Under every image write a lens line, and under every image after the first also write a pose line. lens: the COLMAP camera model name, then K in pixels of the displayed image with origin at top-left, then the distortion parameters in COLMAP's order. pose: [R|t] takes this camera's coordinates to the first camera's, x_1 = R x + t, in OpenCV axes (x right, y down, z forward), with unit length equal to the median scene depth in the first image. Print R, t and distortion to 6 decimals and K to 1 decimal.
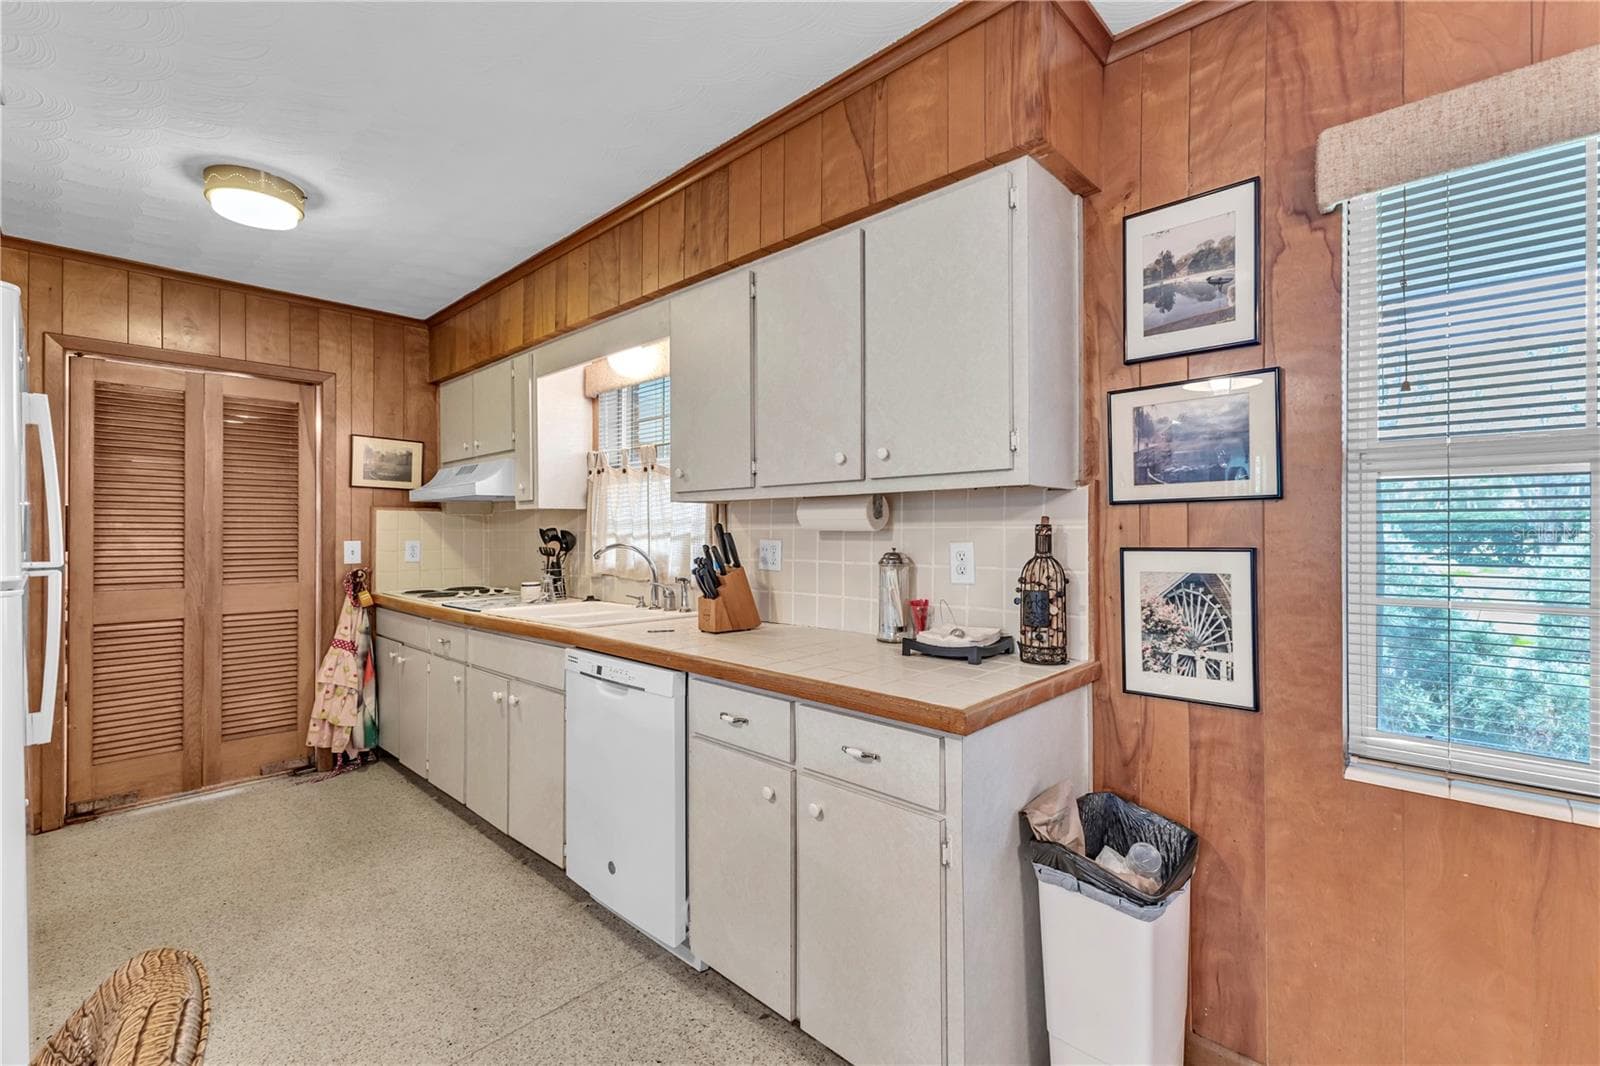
lens RADIAL K [[696.1, 0, 800.0], [0, 696.1, 533.0], [0, 0, 1]] dist [0.006992, -0.000175]
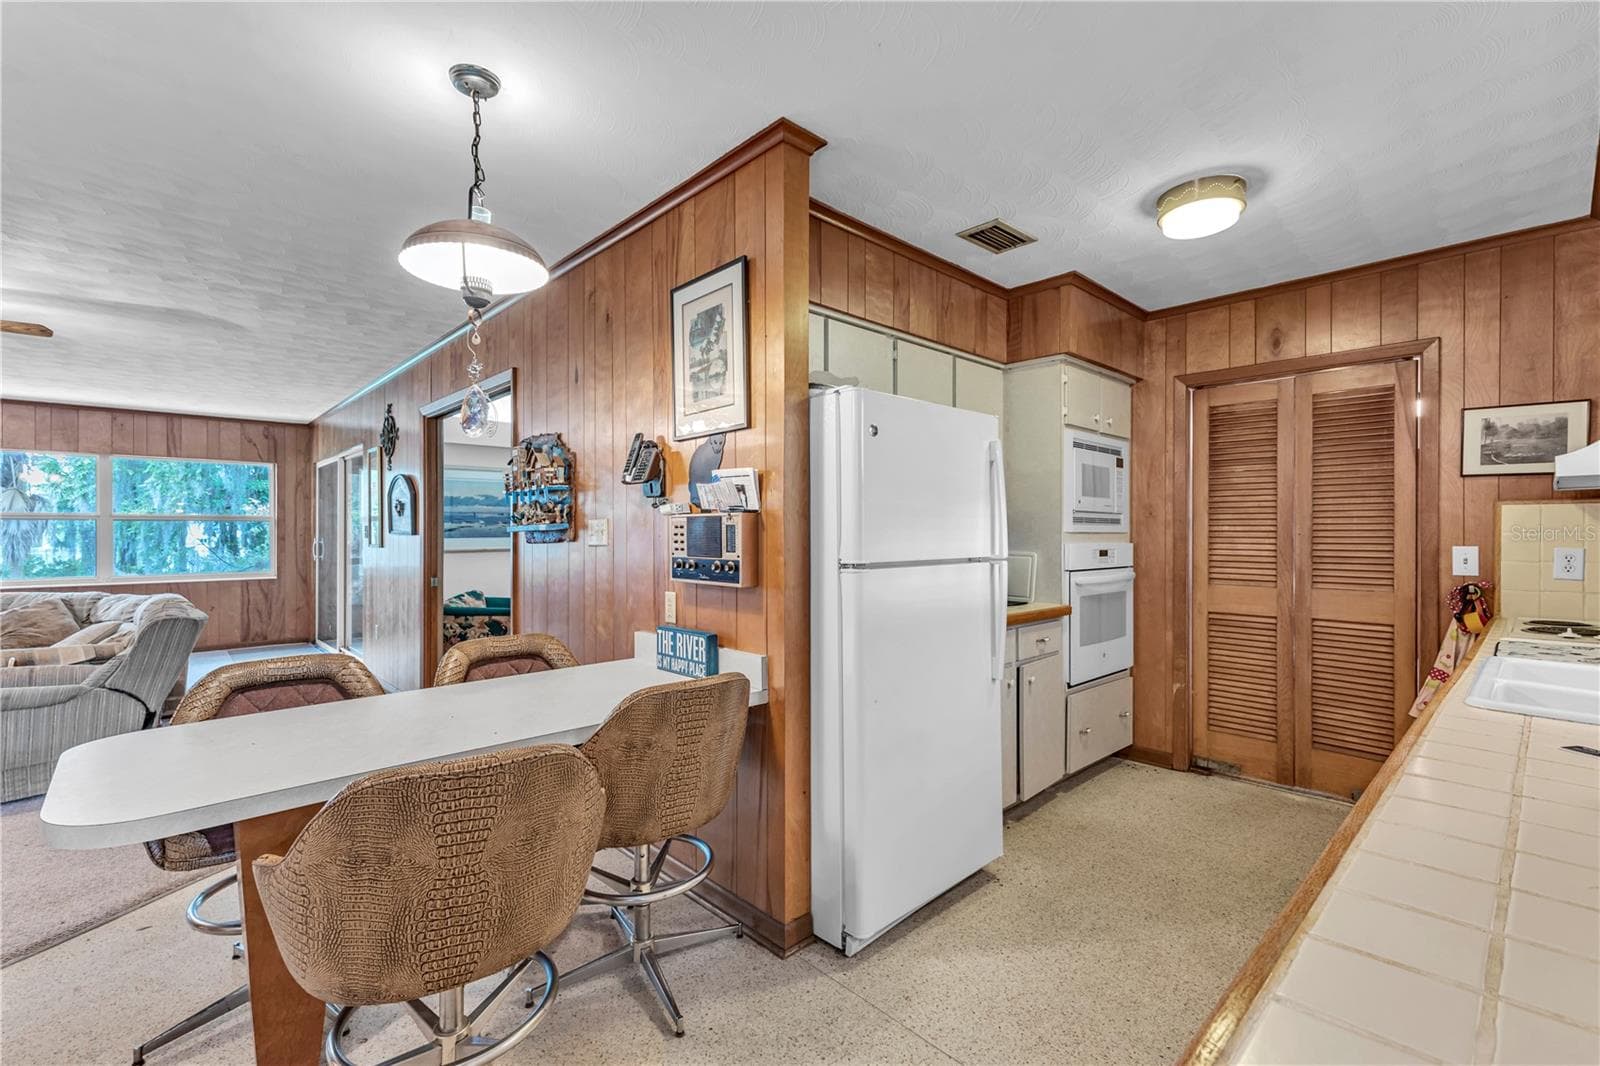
lens RADIAL K [[696.1, 0, 800.0], [0, 696.1, 533.0], [0, 0, 1]] dist [0.006992, -0.000175]
pose [[-0.052038, 0.001252, -0.998644, 0.335333], [-0.002908, 0.999995, 0.001405, -0.004342], [0.998641, 0.002977, -0.052034, 0.585455]]
